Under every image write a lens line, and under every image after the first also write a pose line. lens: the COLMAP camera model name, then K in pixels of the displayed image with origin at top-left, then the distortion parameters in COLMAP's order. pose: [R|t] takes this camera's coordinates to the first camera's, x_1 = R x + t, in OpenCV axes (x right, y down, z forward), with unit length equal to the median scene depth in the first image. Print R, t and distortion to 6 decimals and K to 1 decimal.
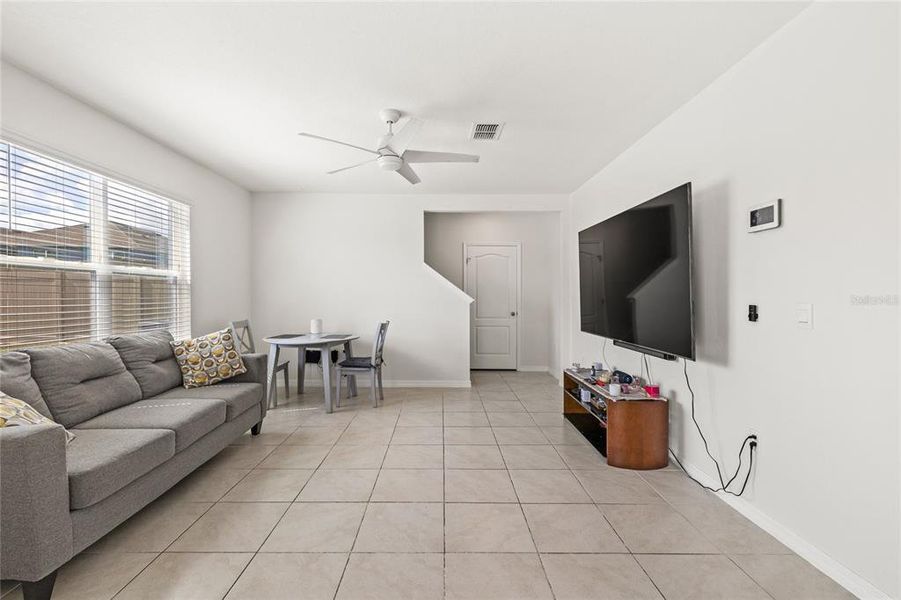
lens RADIAL K [[395.5, 0, 451.8], [0, 395.5, 290.3], [0, 0, 1]] dist [0.019853, -0.000162]
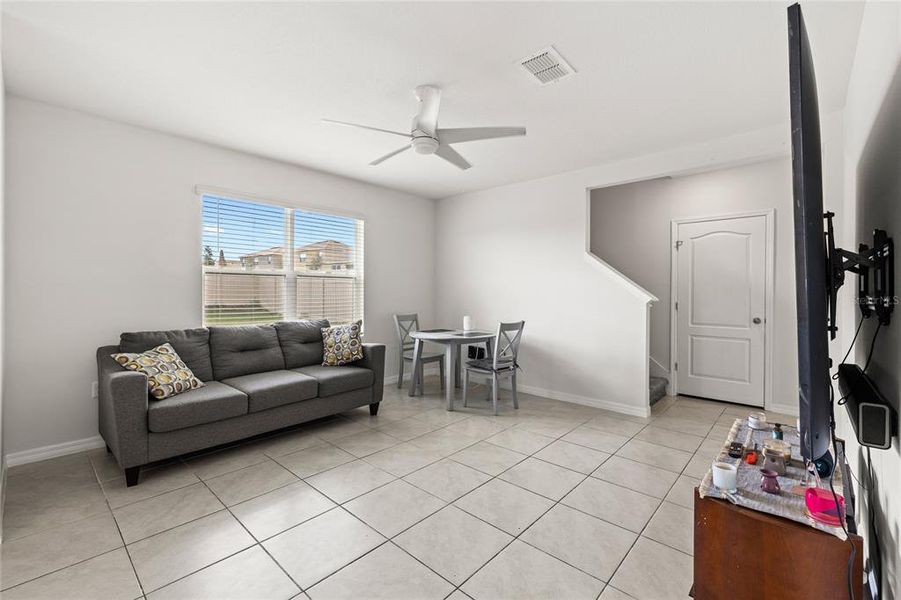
lens RADIAL K [[389.5, 0, 447.2], [0, 389.5, 294.4], [0, 0, 1]] dist [-0.001469, -0.000603]
pose [[0.721339, 0.000426, -0.692582, 0.382813], [0.008998, 0.999910, 0.009986, 0.008659], [0.692524, -0.013435, 0.721270, 0.310590]]
